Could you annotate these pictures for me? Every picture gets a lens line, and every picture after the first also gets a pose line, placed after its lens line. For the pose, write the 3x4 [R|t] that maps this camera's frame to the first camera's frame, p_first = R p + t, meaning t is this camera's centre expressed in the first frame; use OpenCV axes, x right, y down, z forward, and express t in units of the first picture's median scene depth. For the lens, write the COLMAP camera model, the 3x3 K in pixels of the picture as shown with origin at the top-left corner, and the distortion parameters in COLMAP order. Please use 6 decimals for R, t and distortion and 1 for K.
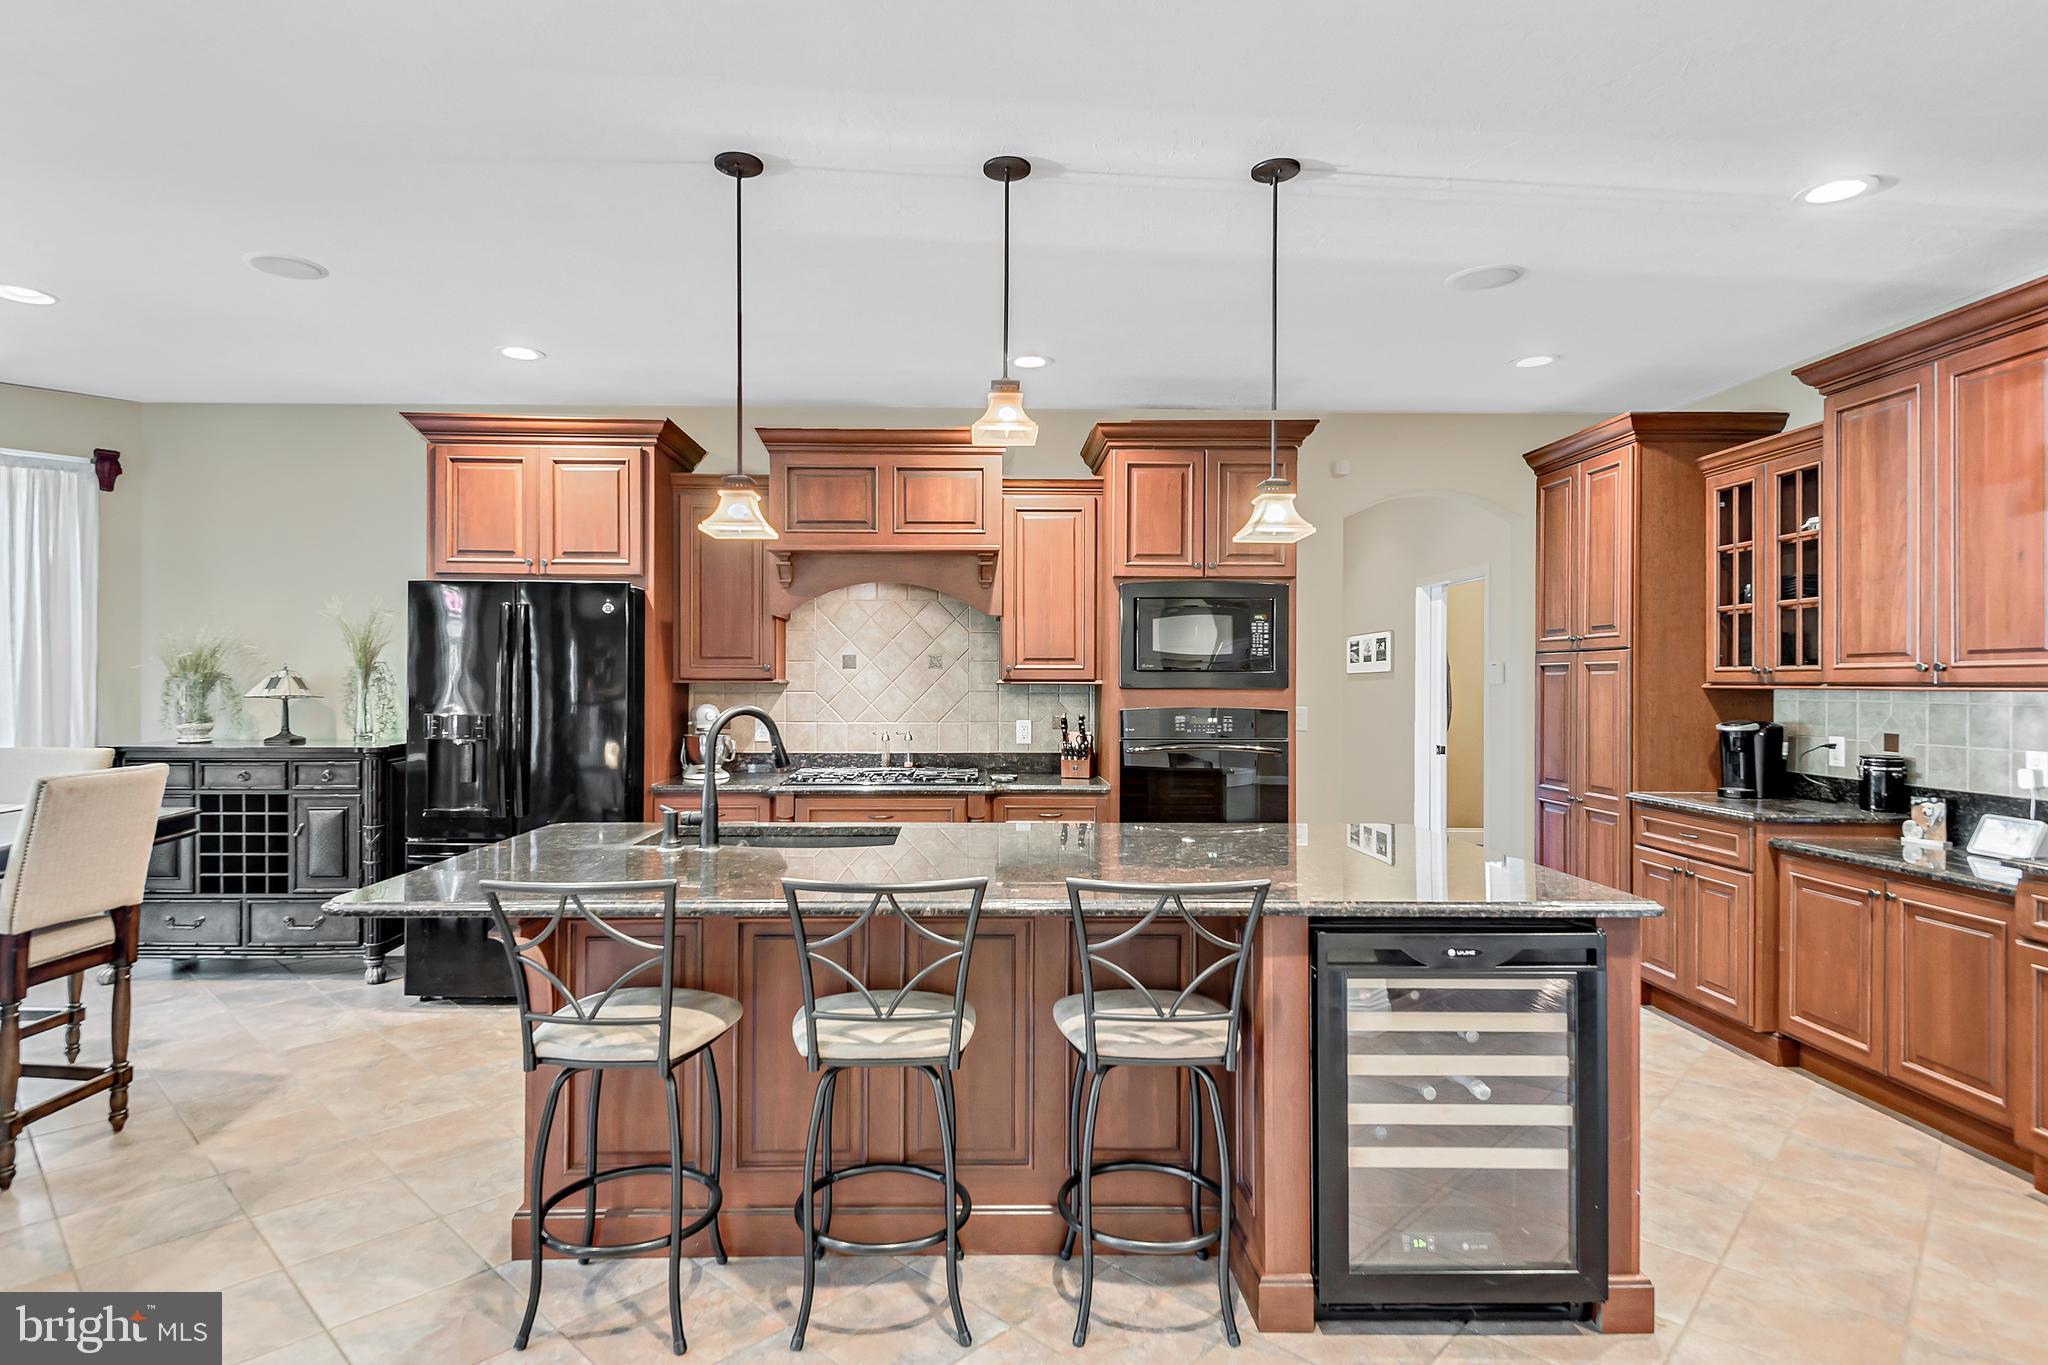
lens RADIAL K [[1068.8, 0, 972.5], [0, 1068.8, 683.6], [0, 0, 1]] dist [0.020678, -0.006336]
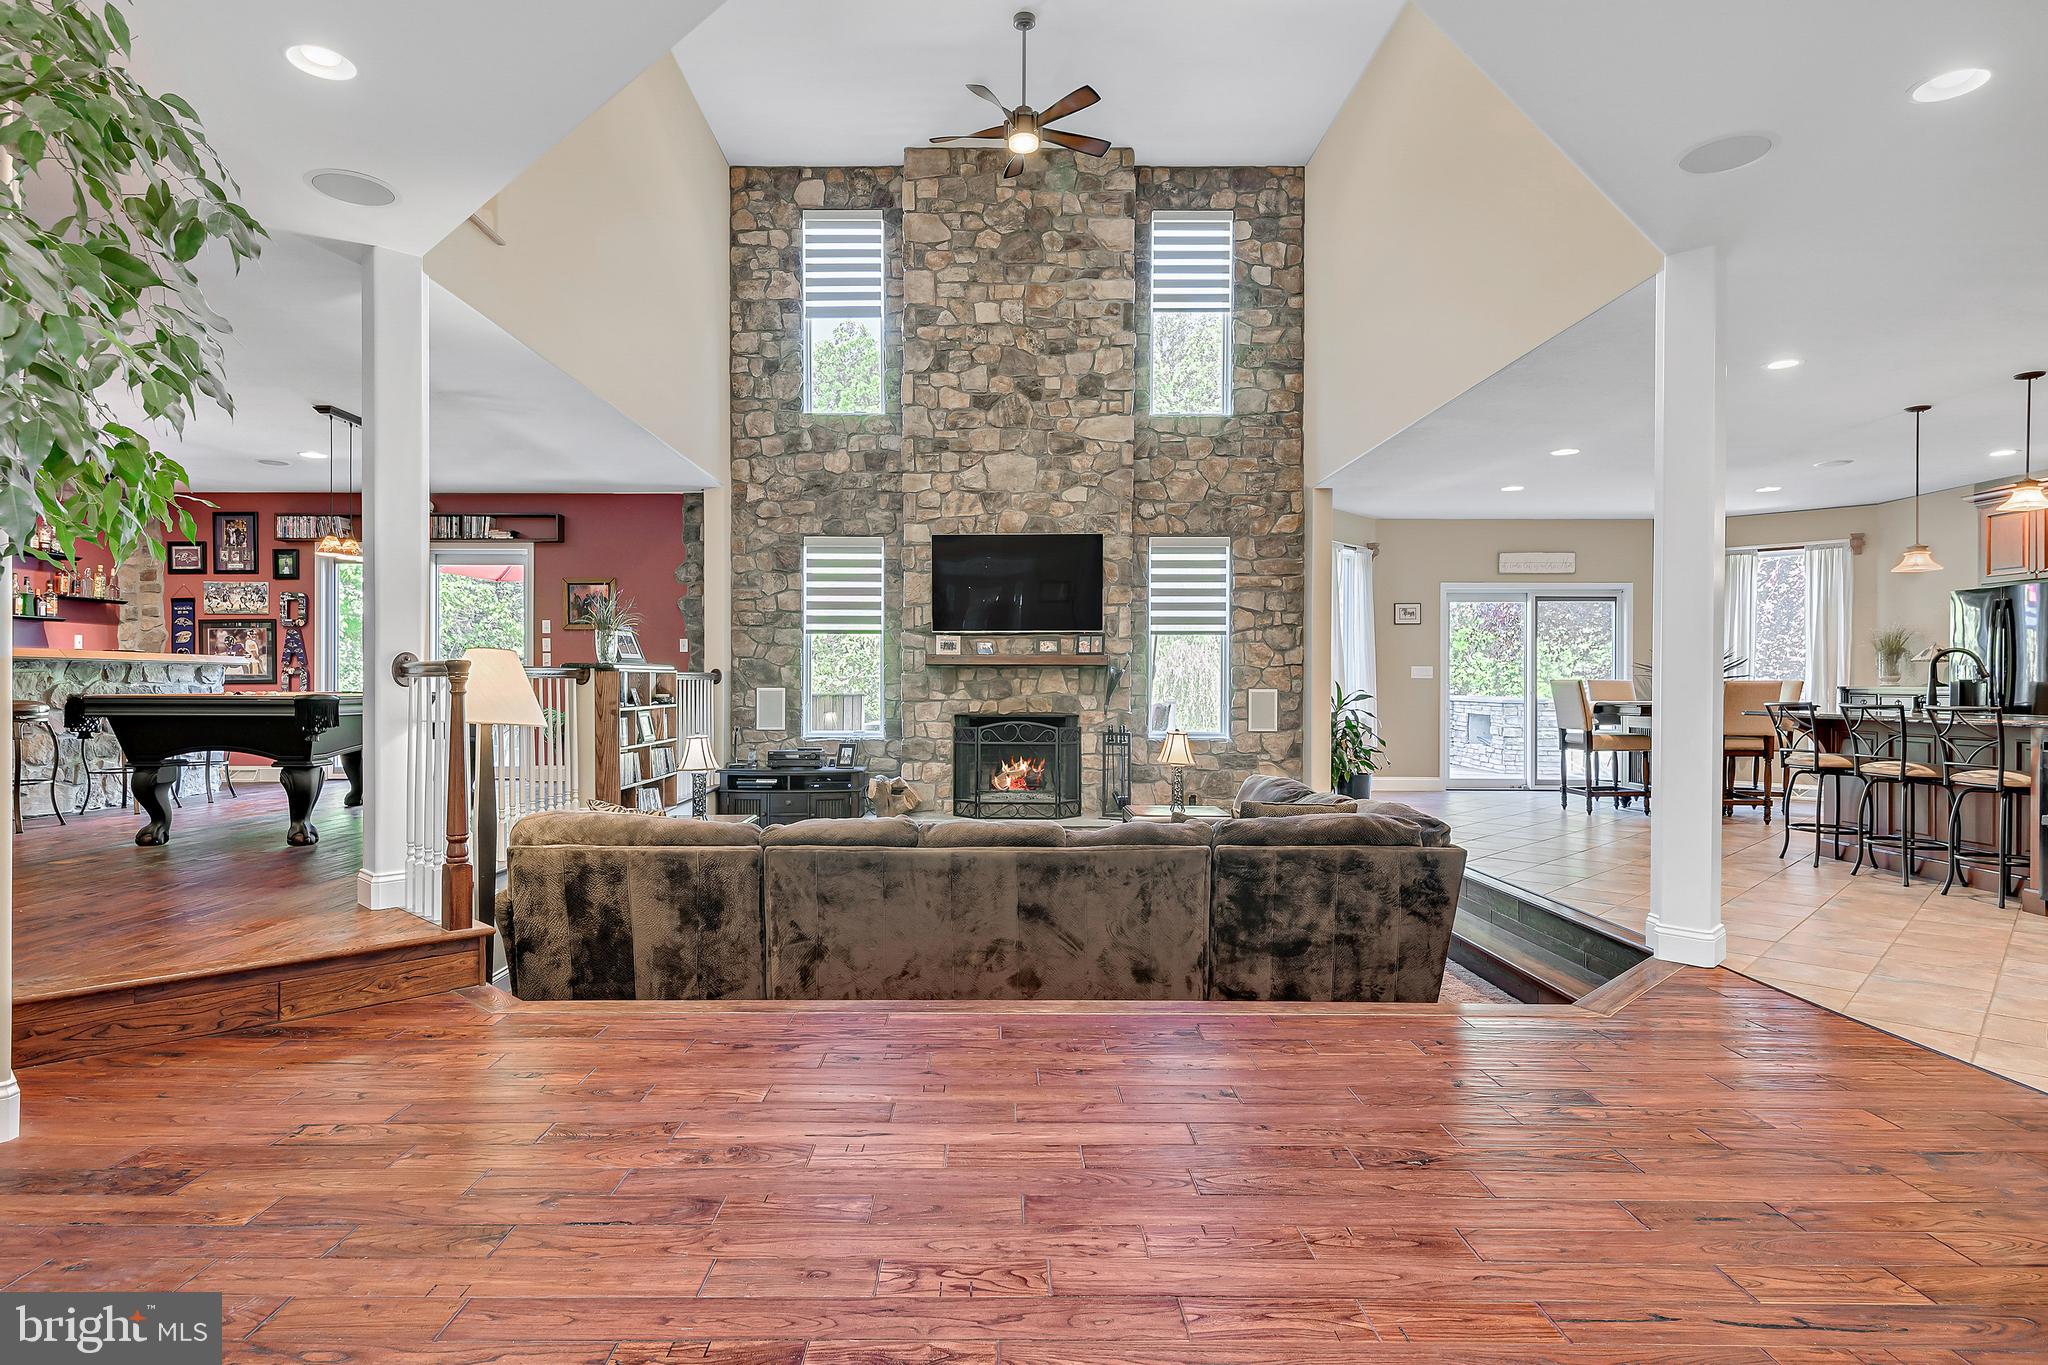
lens RADIAL K [[1069.3, 0, 1009.4], [0, 1069.3, 688.9], [0, 0, 1]] dist [0.022844, -0.003995]
pose [[0.011660, 0.001252, -0.999931, 1.191390], [-0.003080, 0.999995, 0.001216, 0.066144], [0.999927, 0.003065, 0.011664, -0.563366]]
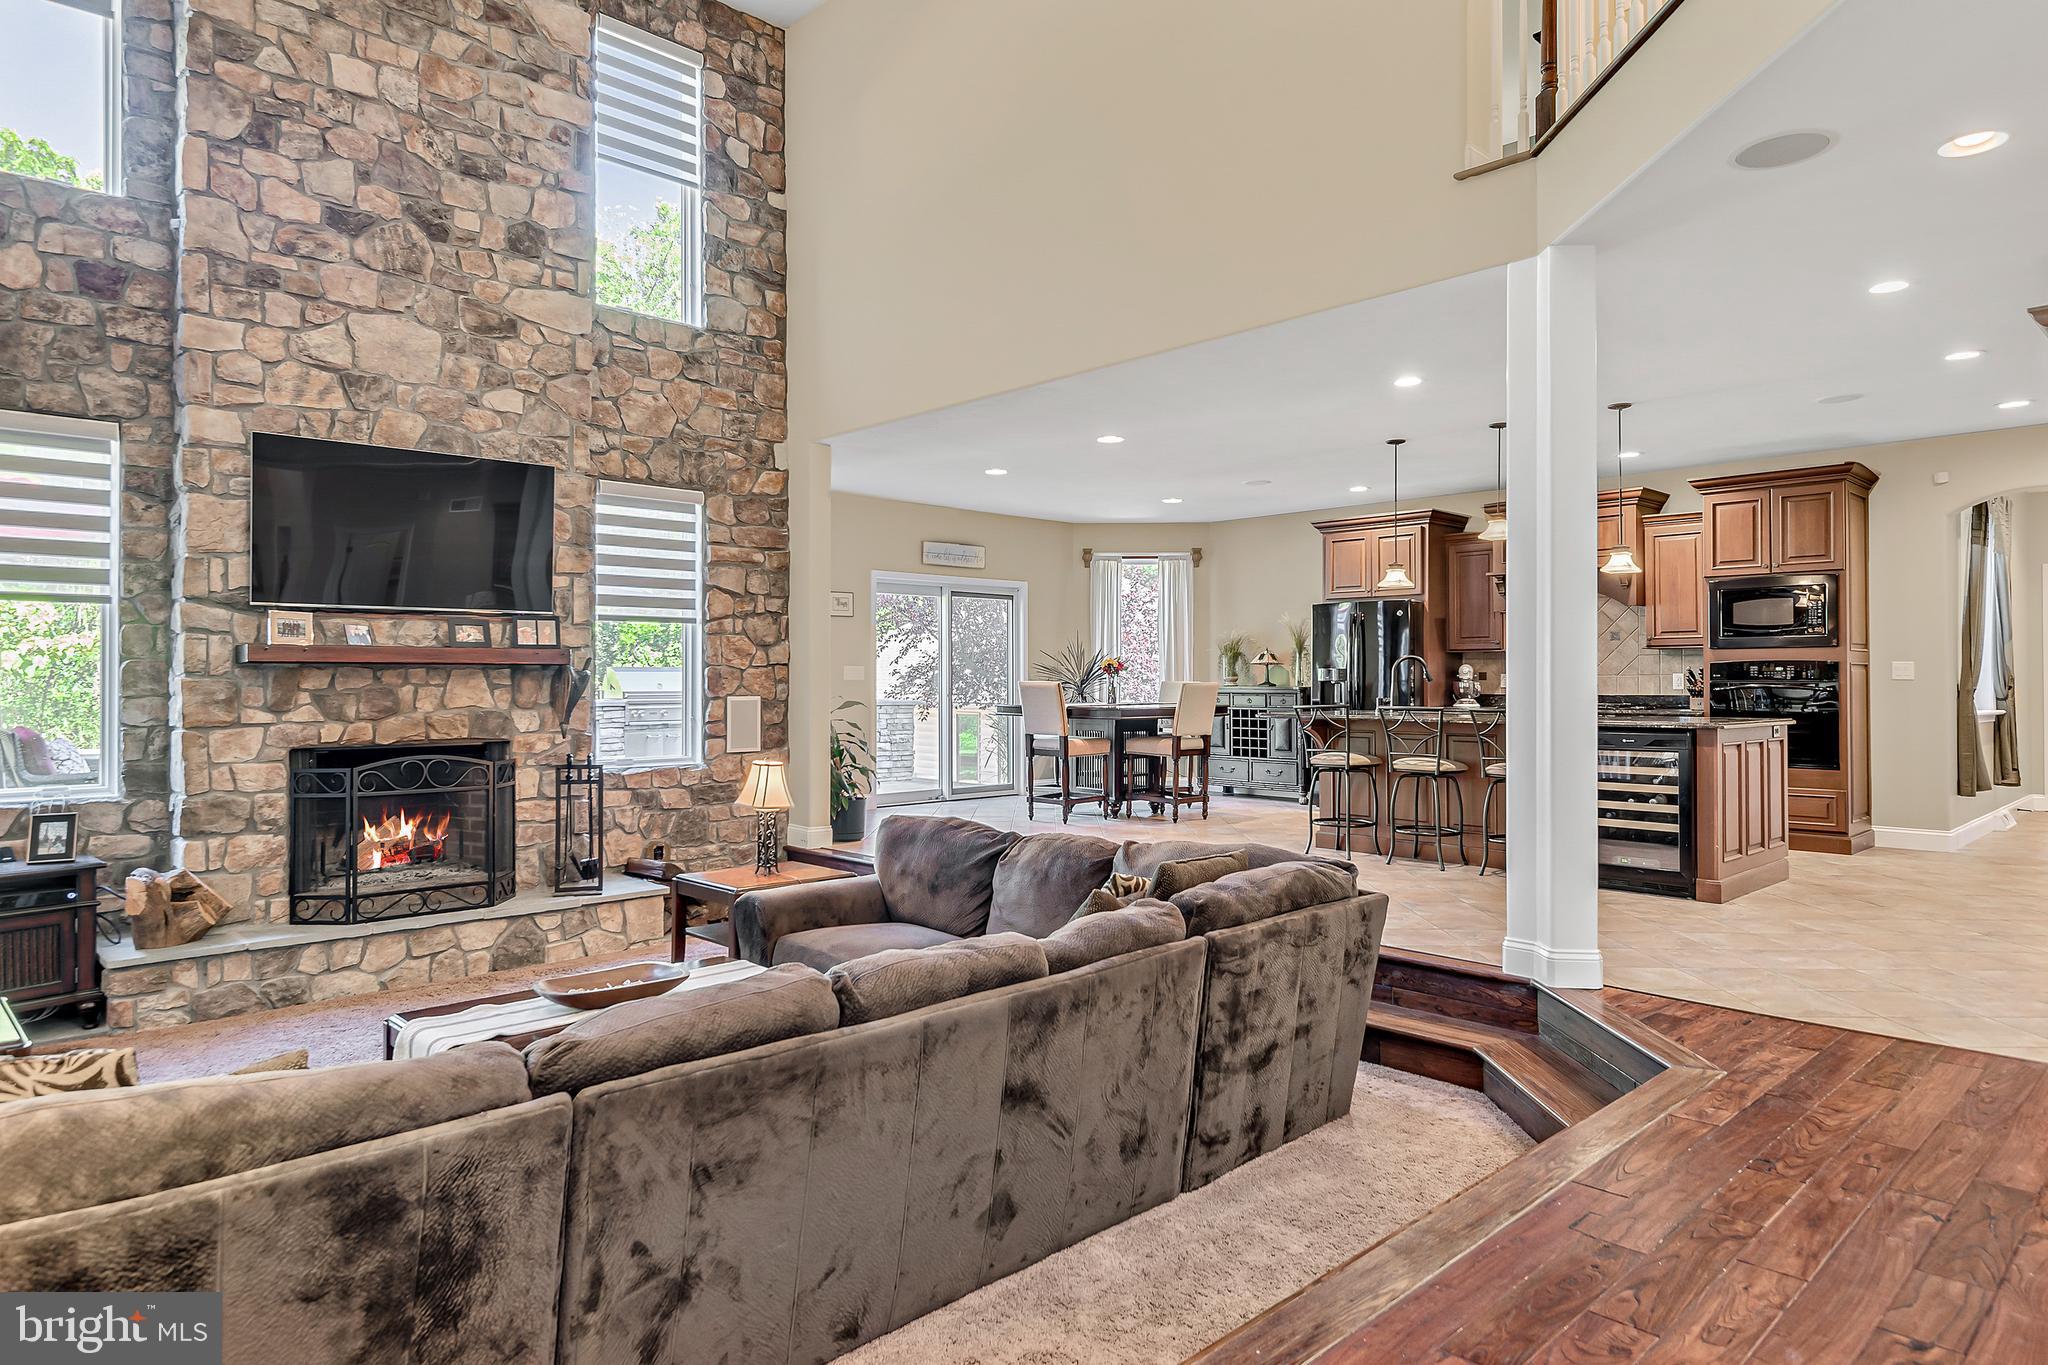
lens RADIAL K [[1205.4, 0, 1032.7], [0, 1205.4, 667.4], [0, 0, 1]] dist [0.027600, -0.015877]
pose [[0.695452, -0.012225, -0.718469, 0.728097], [0.003917, 0.999905, -0.013223, 0.051307], [0.718562, 0.006381, 0.695433, -0.947868]]
